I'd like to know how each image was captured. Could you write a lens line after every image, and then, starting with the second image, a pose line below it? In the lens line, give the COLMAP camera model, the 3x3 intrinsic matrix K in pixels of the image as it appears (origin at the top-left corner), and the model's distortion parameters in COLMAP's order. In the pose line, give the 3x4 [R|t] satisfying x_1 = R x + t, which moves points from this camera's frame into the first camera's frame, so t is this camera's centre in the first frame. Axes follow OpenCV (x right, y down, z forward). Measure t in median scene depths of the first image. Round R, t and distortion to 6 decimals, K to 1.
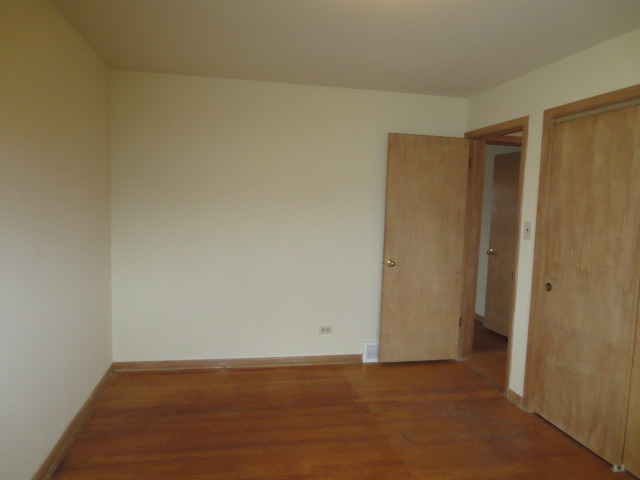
lens RADIAL K [[455.1, 0, 319.8], [0, 455.1, 241.2], [0, 0, 1]] dist [-0.022218, 0.004669]
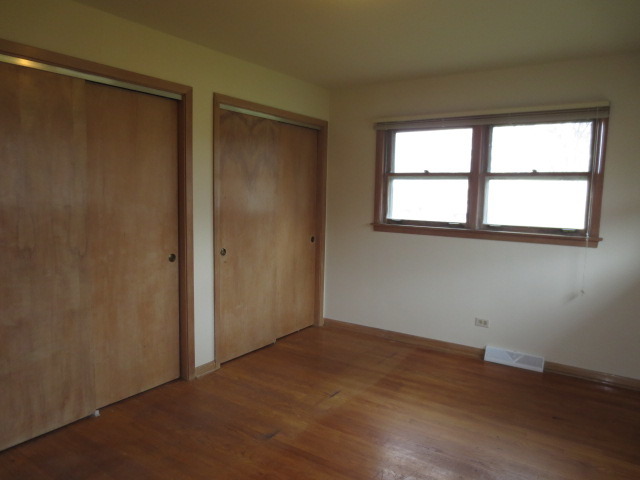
lens RADIAL K [[455.1, 0, 320.2], [0, 455.1, 242.5], [0, 0, 1]] dist [-0.022218, 0.004669]
pose [[-0.701632, -0.124493, 0.701580, -0.430963], [0.020266, 0.980734, 0.194296, -0.105962], [-0.712252, 0.150543, -0.685591, 1.229745]]
